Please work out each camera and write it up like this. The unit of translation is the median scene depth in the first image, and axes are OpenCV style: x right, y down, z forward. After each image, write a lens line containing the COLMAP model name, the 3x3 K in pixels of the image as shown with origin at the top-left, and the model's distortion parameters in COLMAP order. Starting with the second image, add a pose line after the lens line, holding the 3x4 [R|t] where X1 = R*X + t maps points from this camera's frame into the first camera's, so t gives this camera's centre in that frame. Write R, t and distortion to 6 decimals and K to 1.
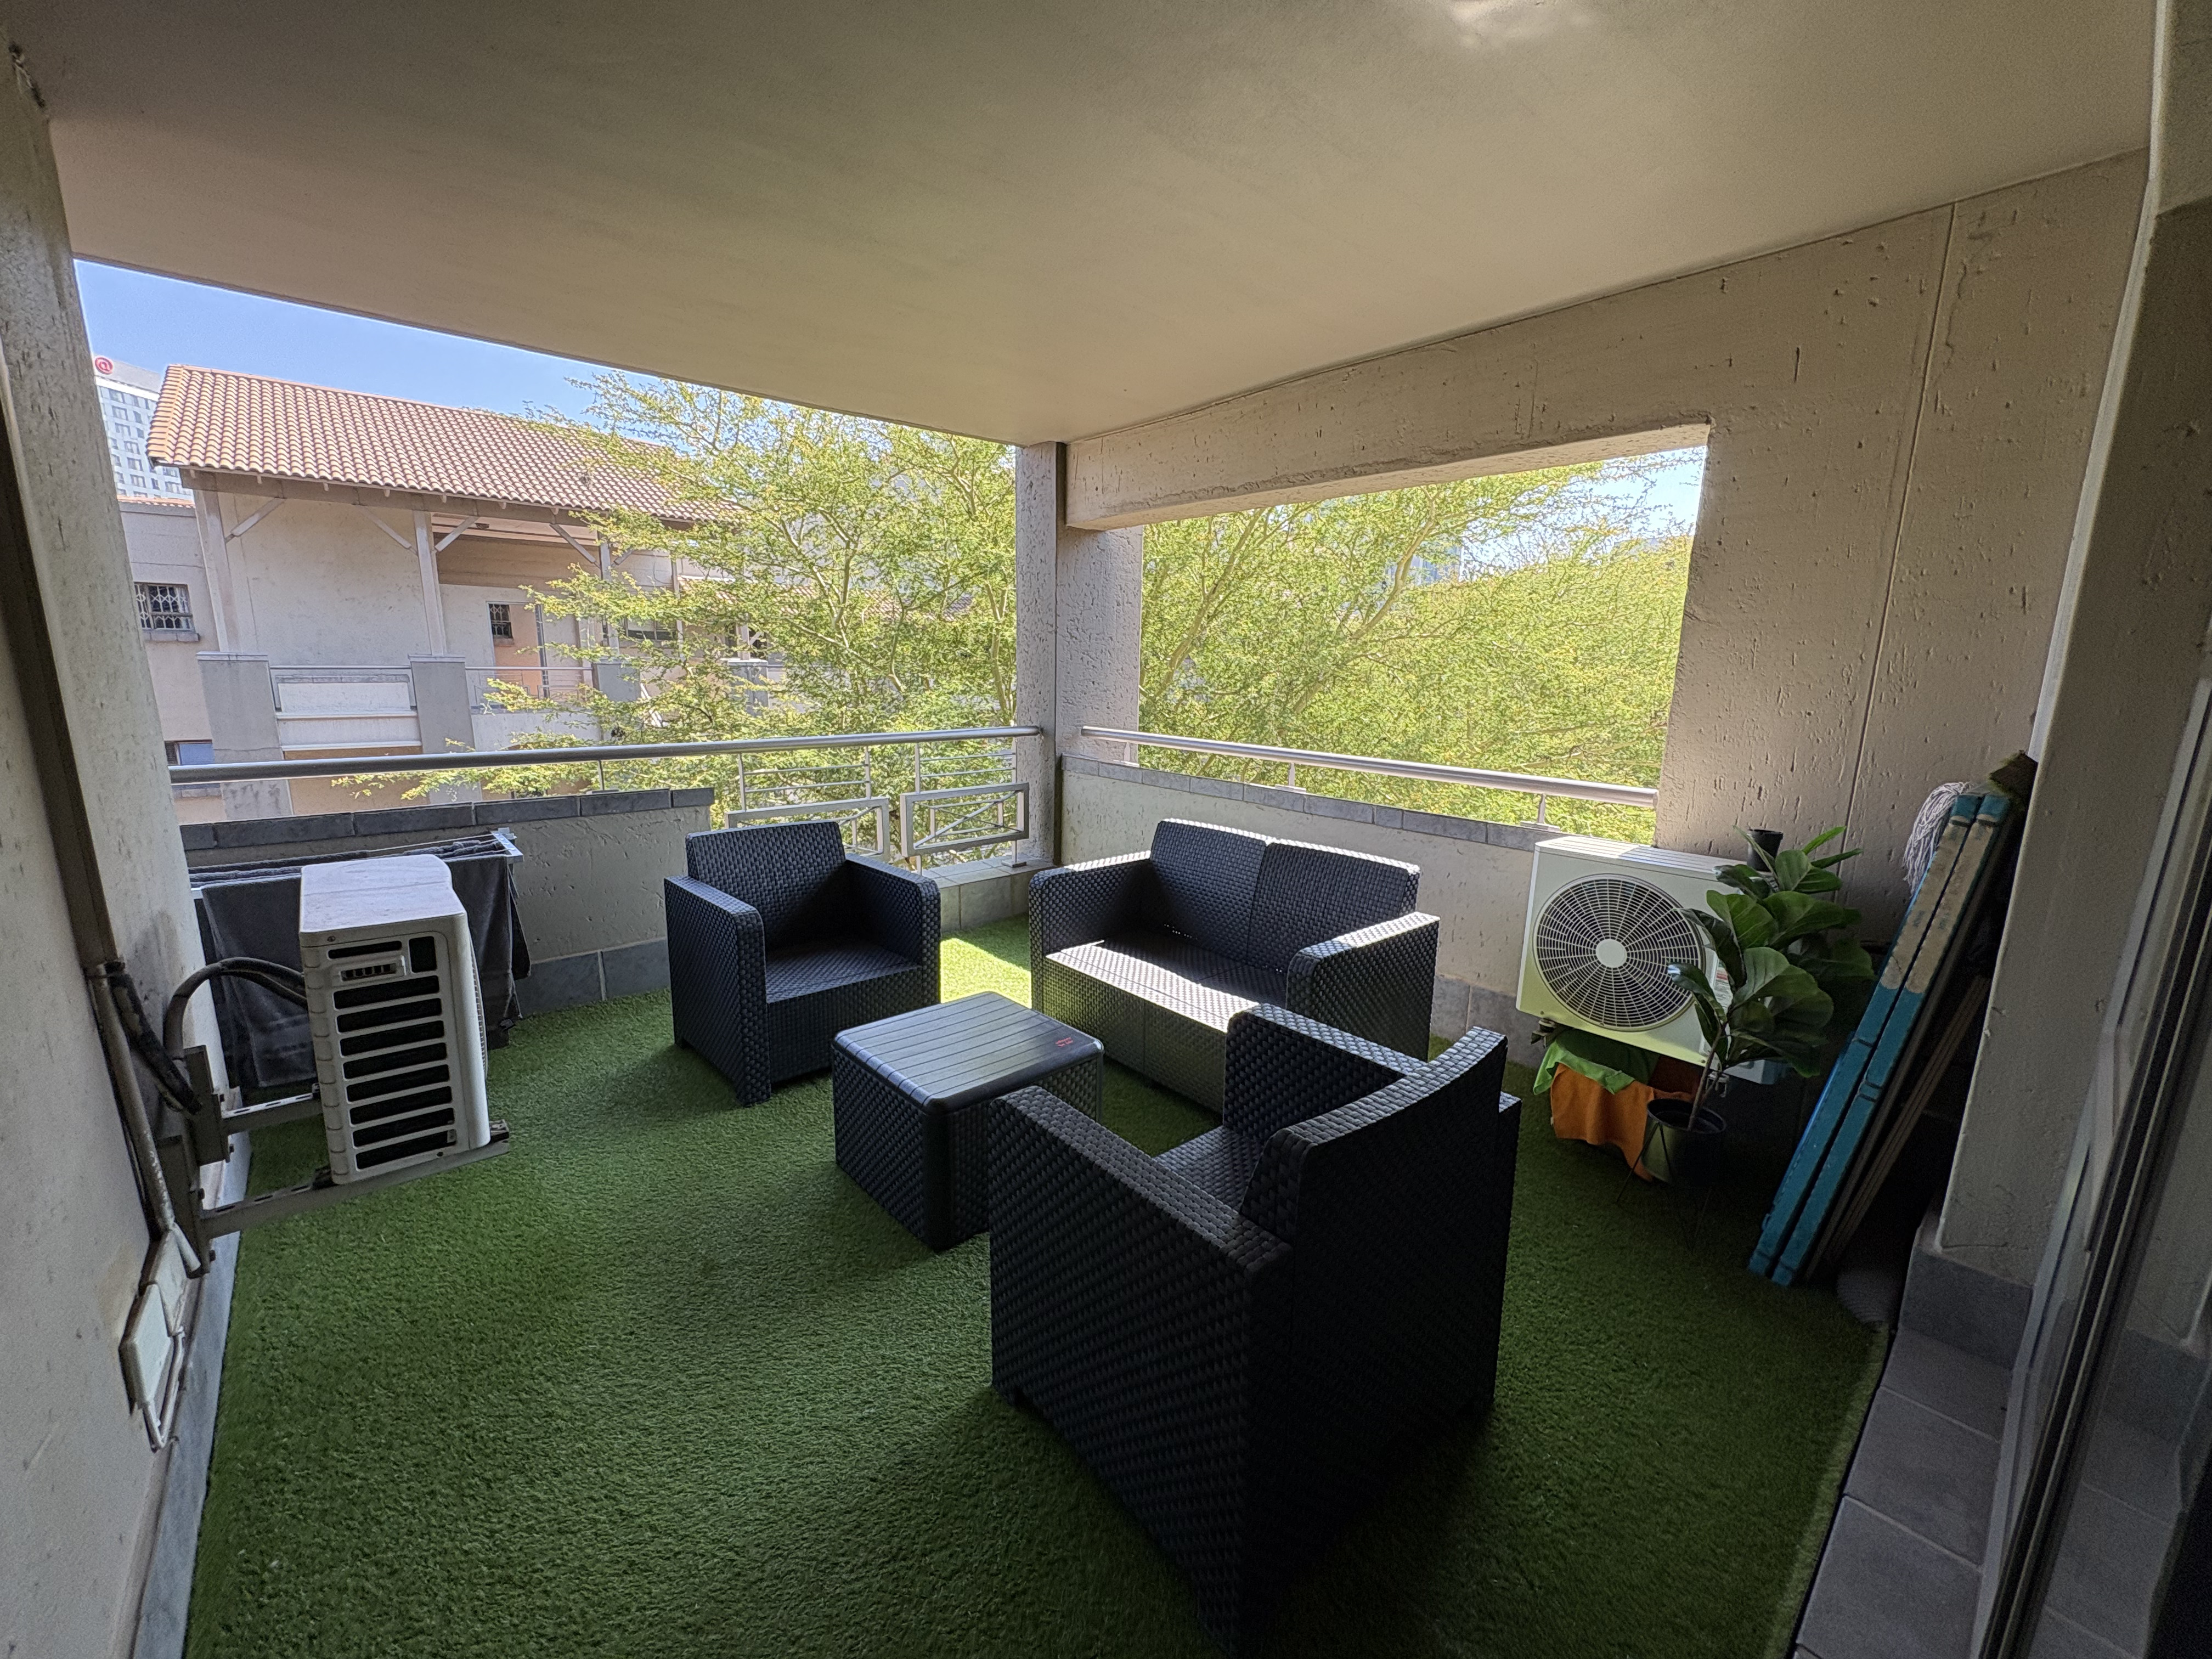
lens RADIAL K [[880.8, 0, 1103.0], [0, 880.8, 831.5], [0, 0, 1]] dist [0.000207, 0.000086]
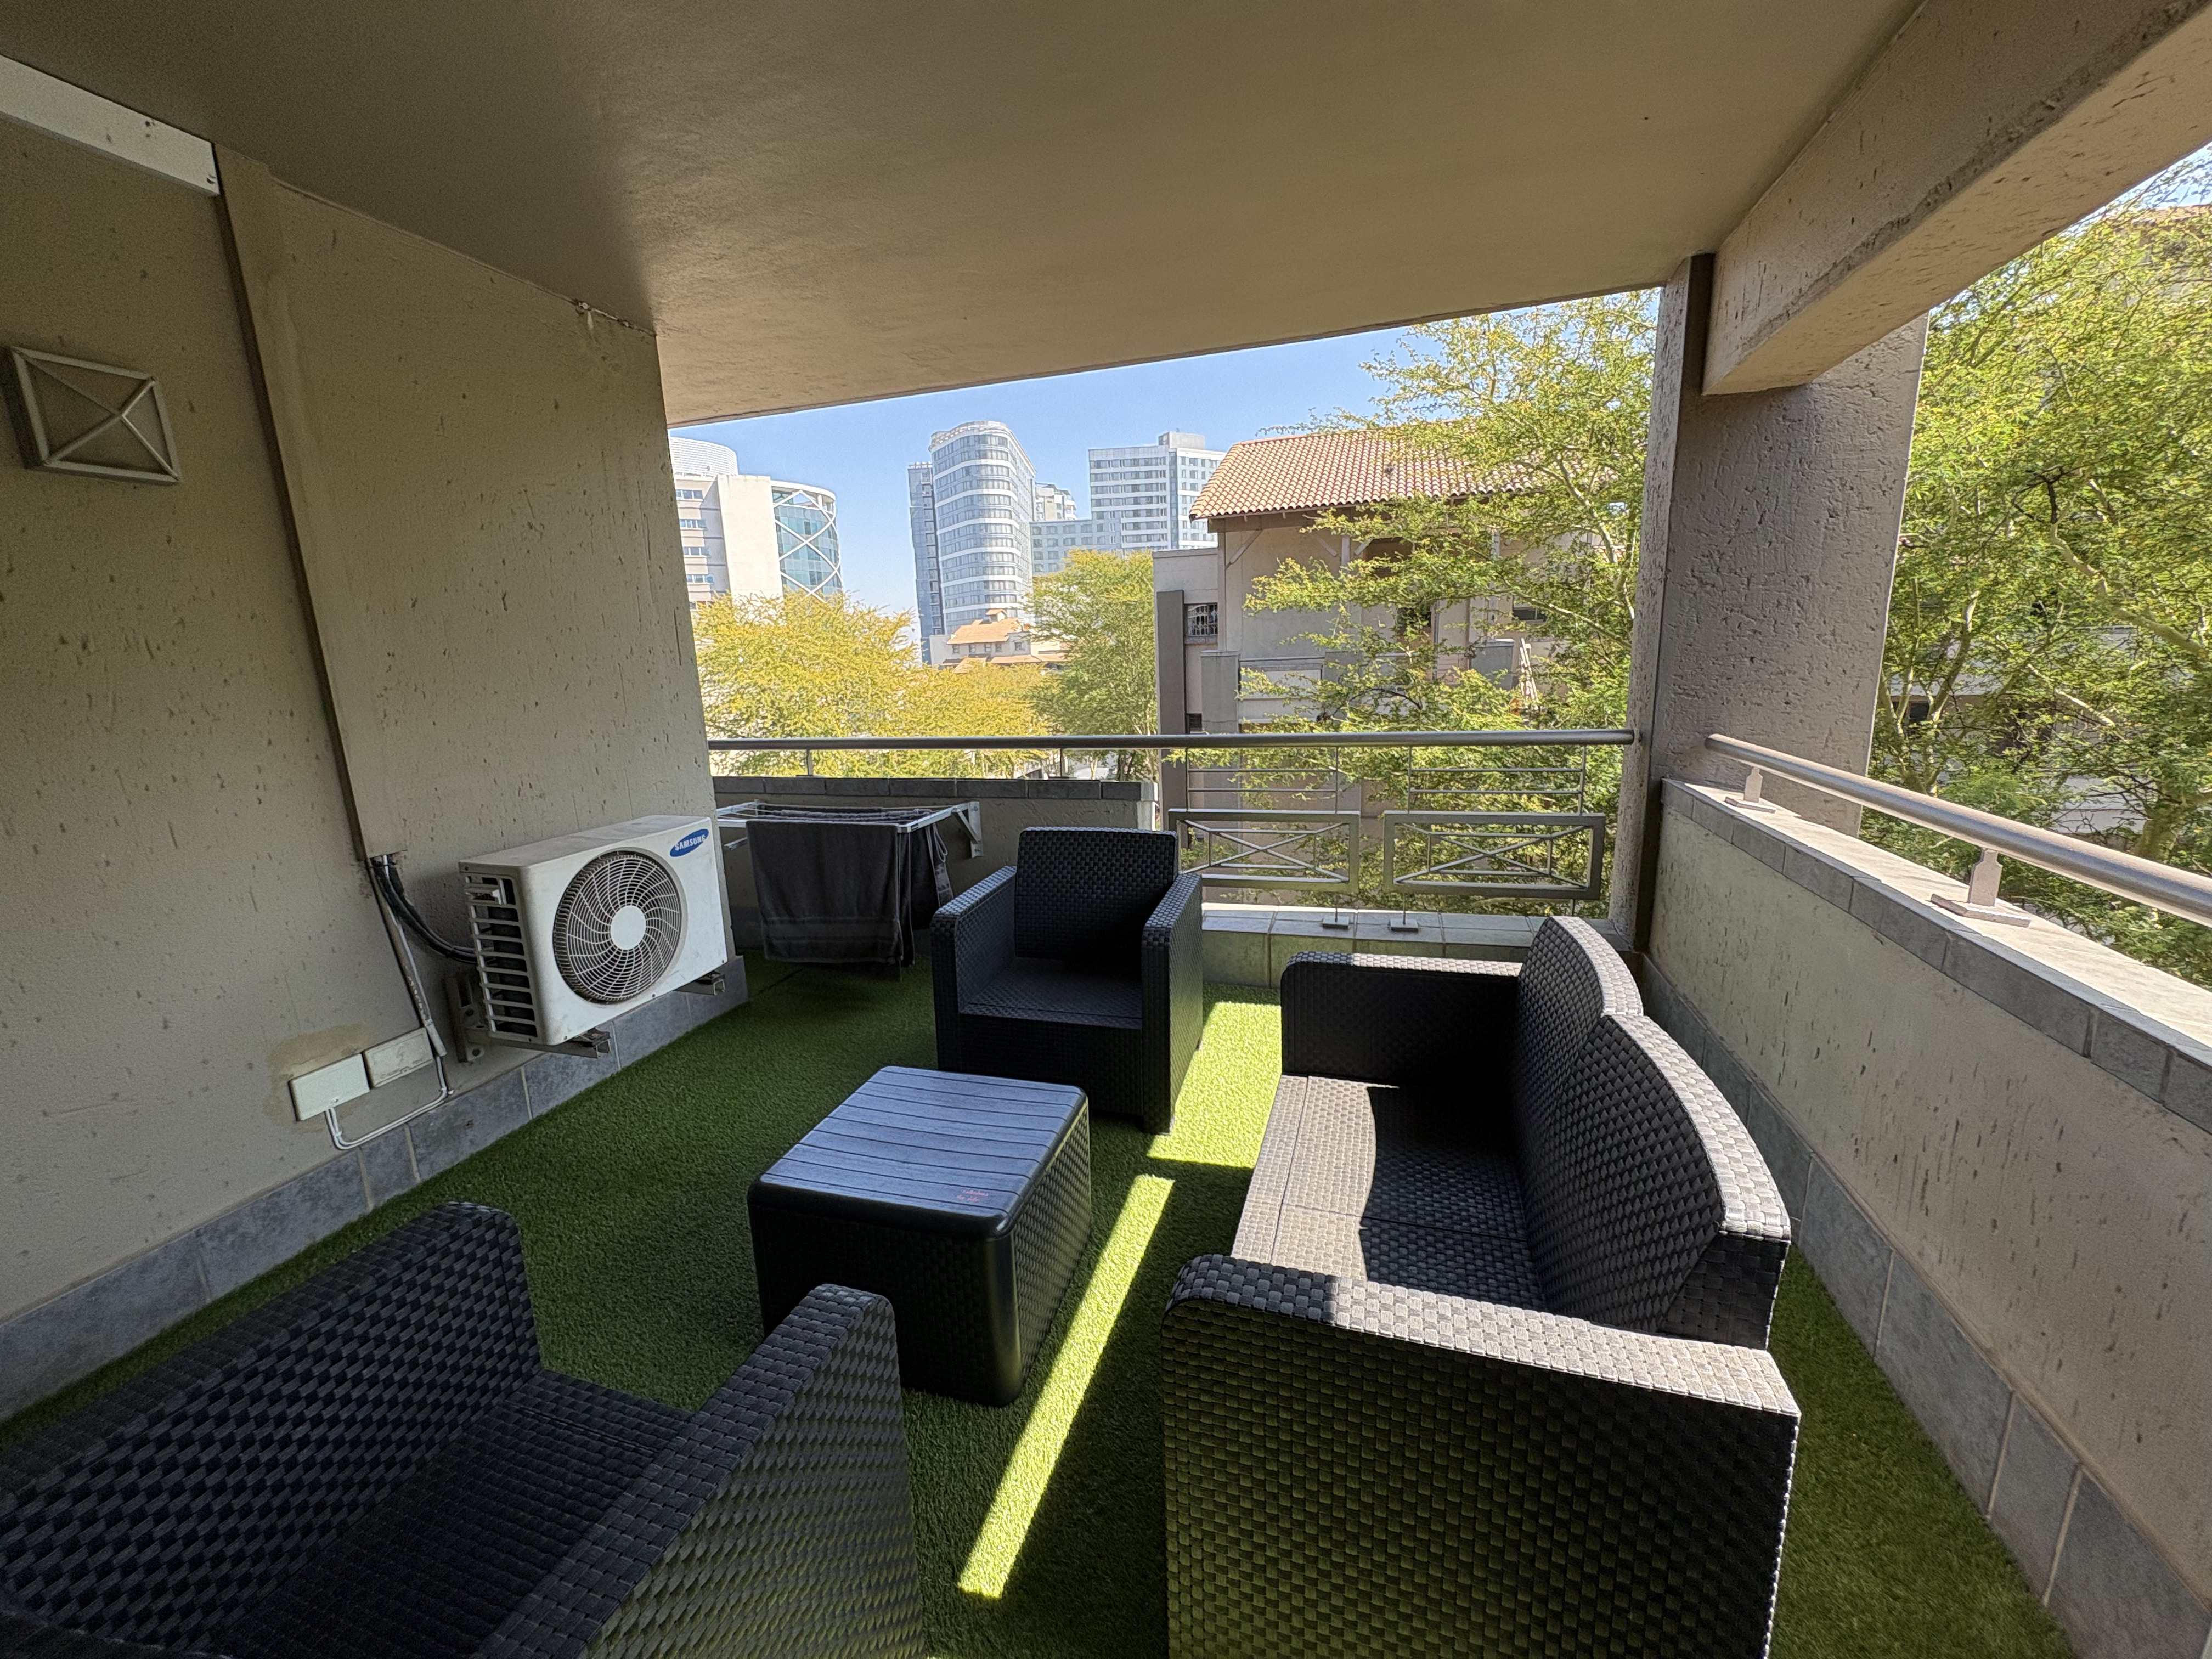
lens RADIAL K [[880.8, 0, 1104.5], [0, 880.8, 833.2], [0, 0, 1]] dist [0.000207, 0.000086]
pose [[0.524801, 0.137952, -0.839972, 0.291608], [-0.118045, 0.989040, 0.088681, -0.062088], [0.843000, 0.052615, 0.535334, 0.368614]]
